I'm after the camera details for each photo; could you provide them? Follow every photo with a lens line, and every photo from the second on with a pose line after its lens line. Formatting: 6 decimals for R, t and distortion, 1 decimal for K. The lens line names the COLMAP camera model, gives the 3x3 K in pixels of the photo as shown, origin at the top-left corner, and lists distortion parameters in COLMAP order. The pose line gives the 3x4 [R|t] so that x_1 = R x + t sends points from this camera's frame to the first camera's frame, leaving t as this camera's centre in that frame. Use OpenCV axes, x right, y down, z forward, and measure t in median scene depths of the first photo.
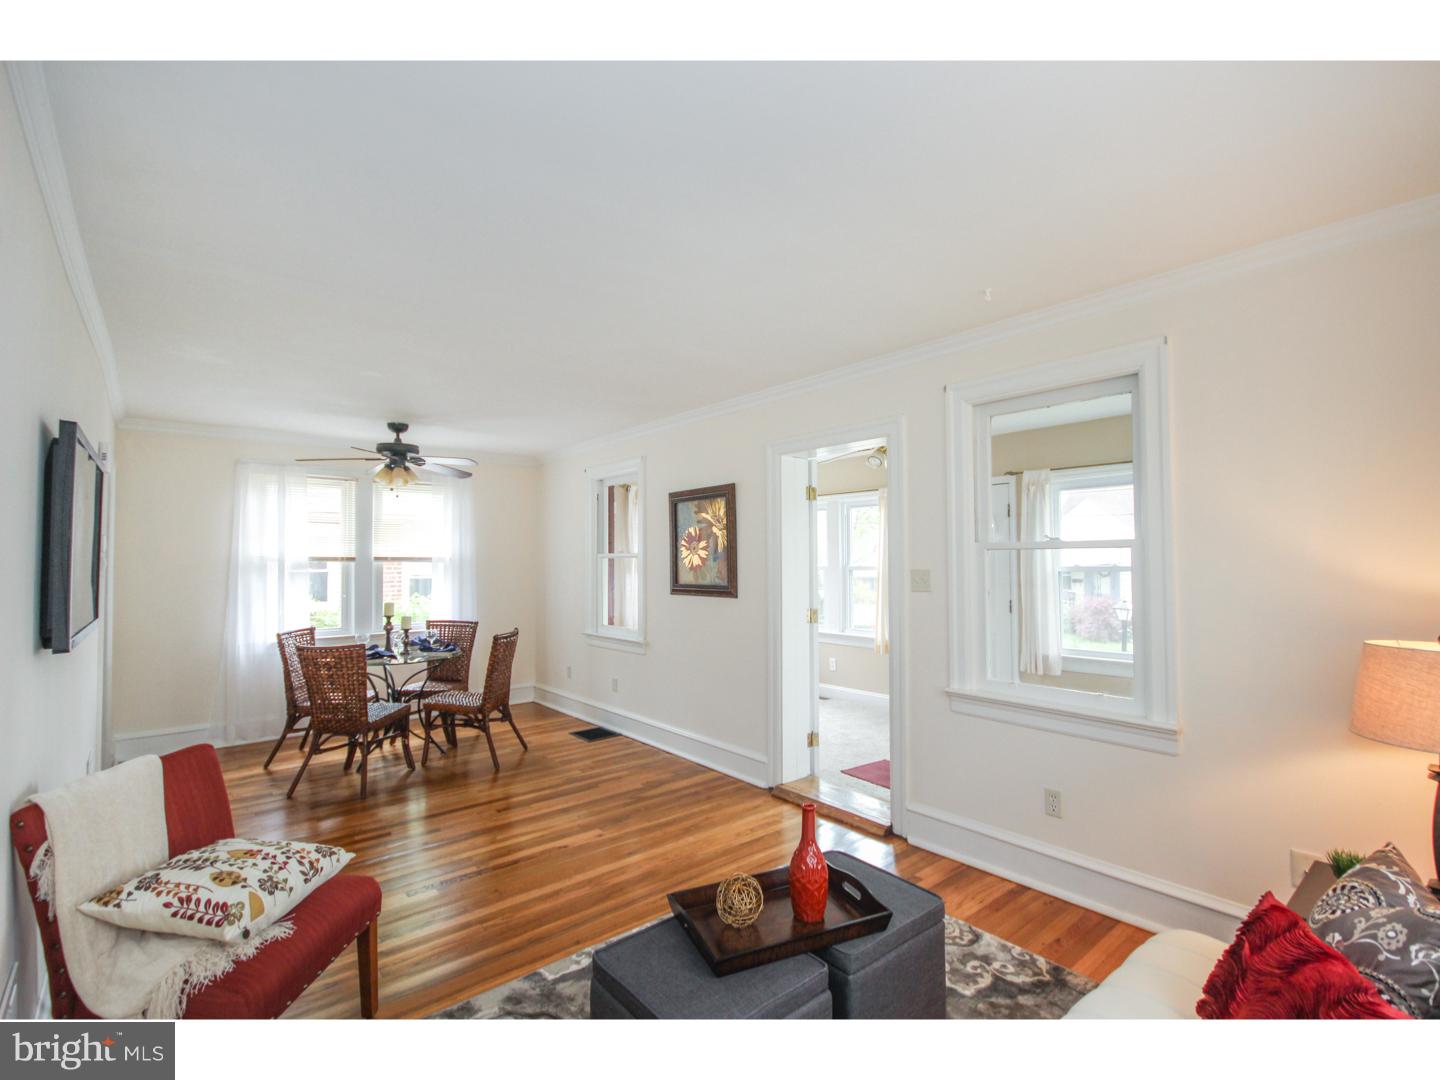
lens RADIAL K [[664.4, 0, 711.0], [0, 664.4, 546.2], [0, 0, 1]] dist [0.000015, -0.004017]
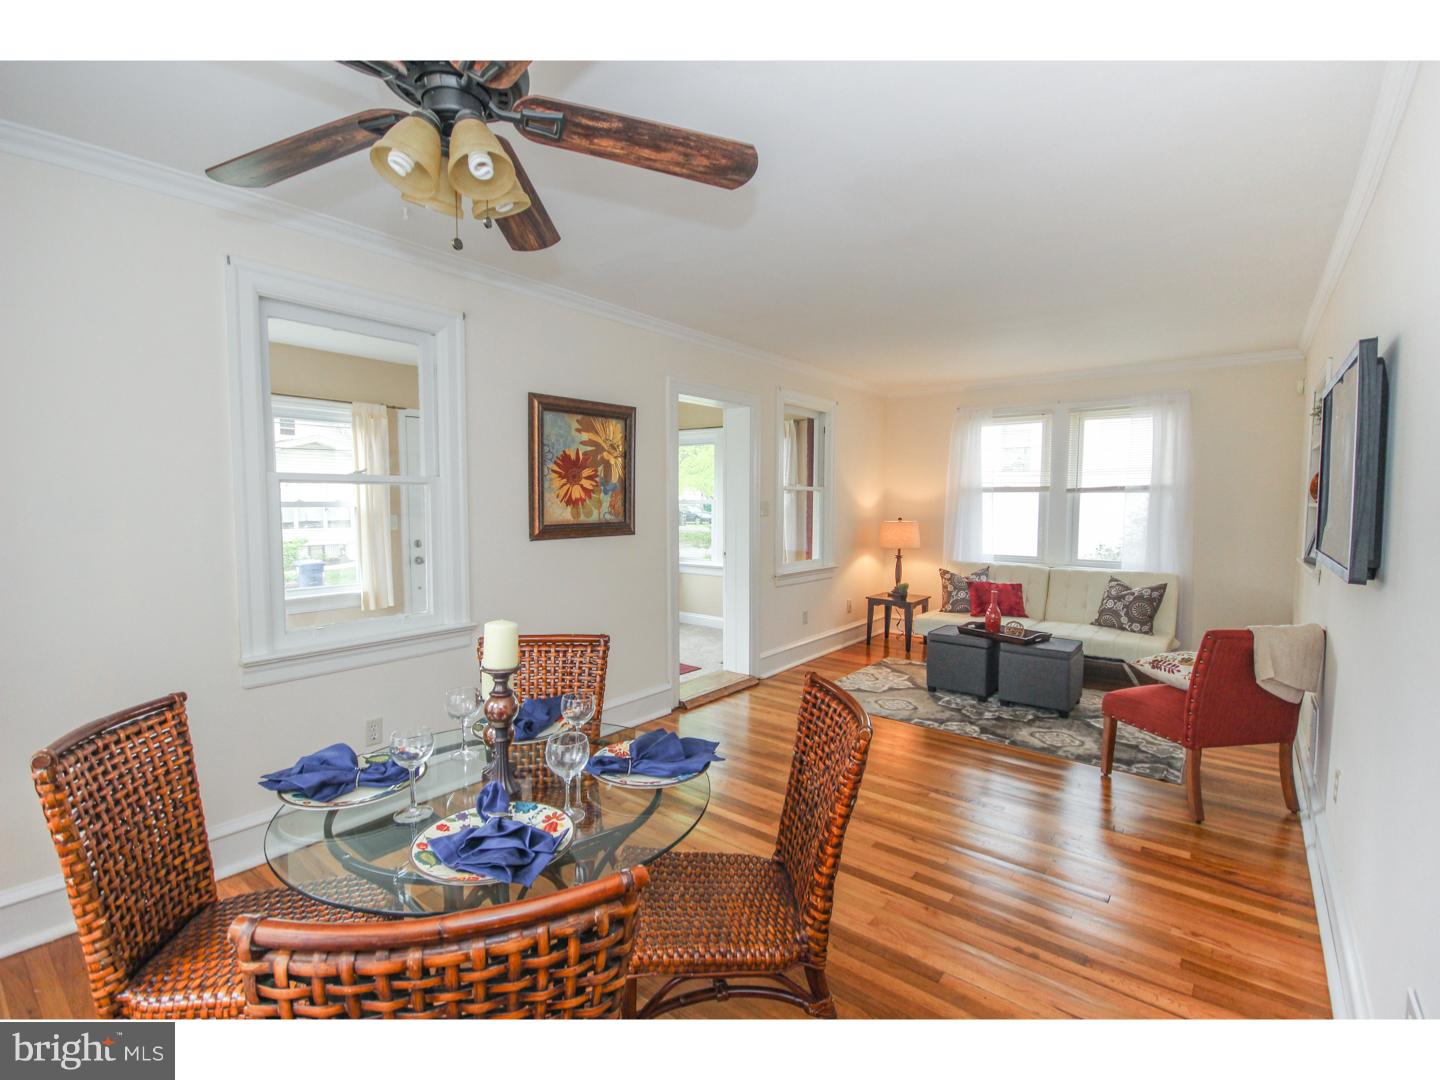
lens RADIAL K [[664.4, 0, 705.5], [0, 664.4, 541.8], [0, 0, 1]] dist [0.000015, -0.004017]
pose [[-0.204050, -0.060597, 0.977083, -0.828737], [-0.024389, 0.998087, 0.056807, 0.031546], [-0.978657, -0.012239, -0.205137, 1.033529]]
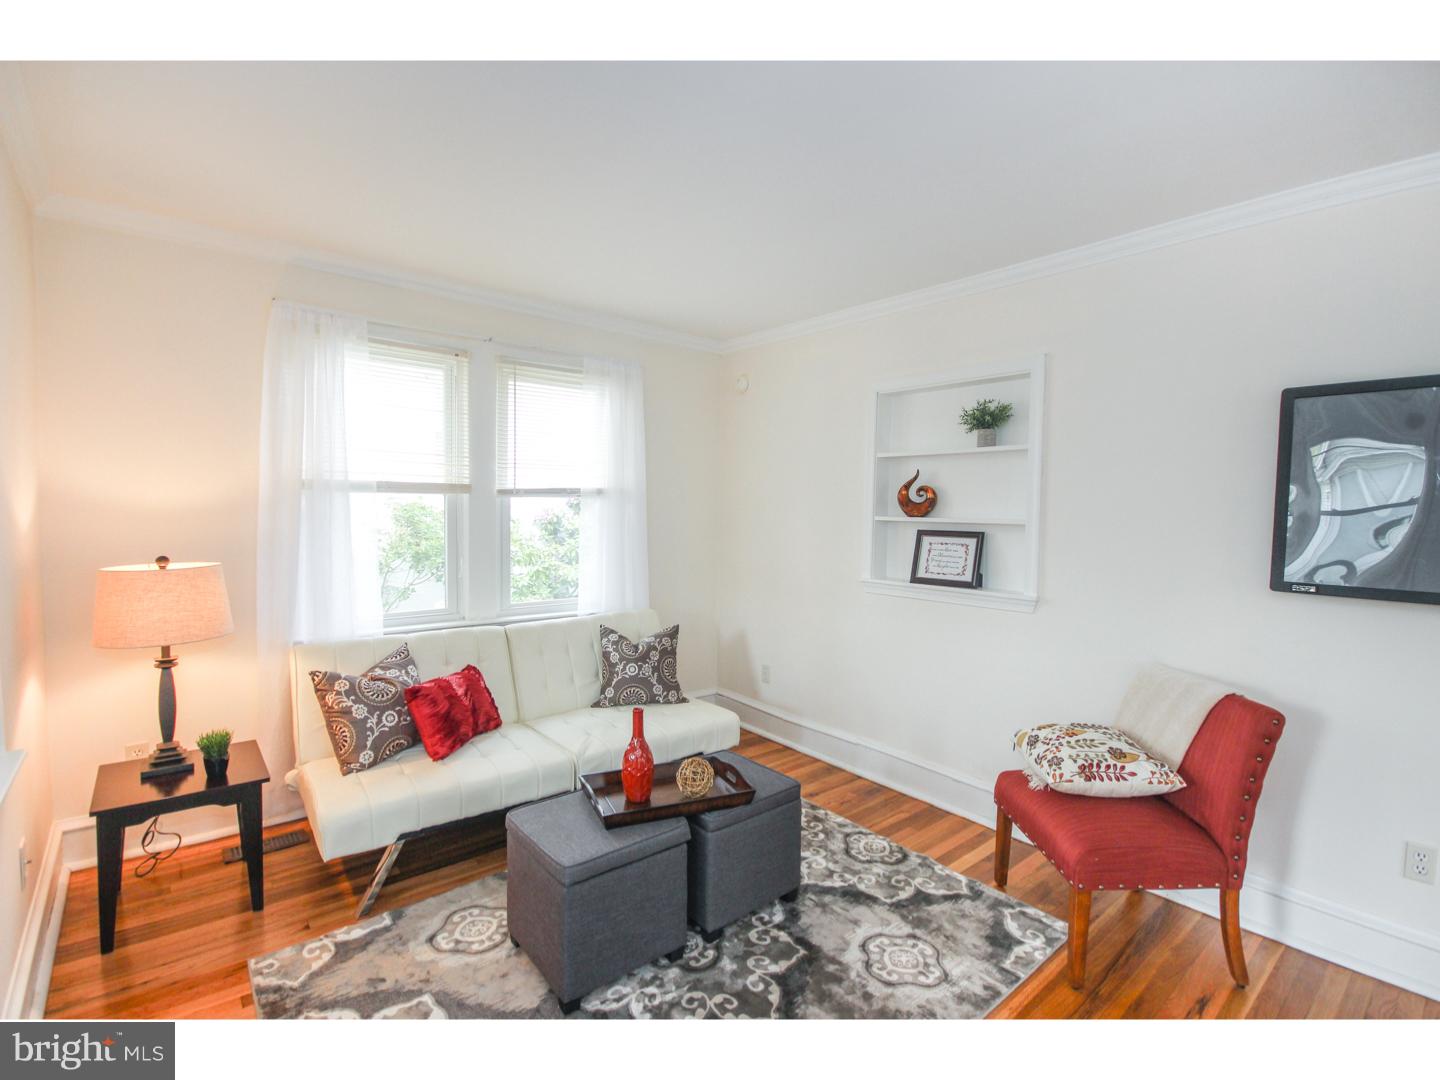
lens RADIAL K [[664.4, 0, 723.8], [0, 664.4, 540.6], [0, 0, 1]] dist [0.000015, -0.004017]
pose [[-0.999632, -0.013519, -0.023528, -0.407360], [-0.014169, 0.999516, 0.027689, 0.025478], [0.023142, 0.028012, -0.999340, 0.951294]]
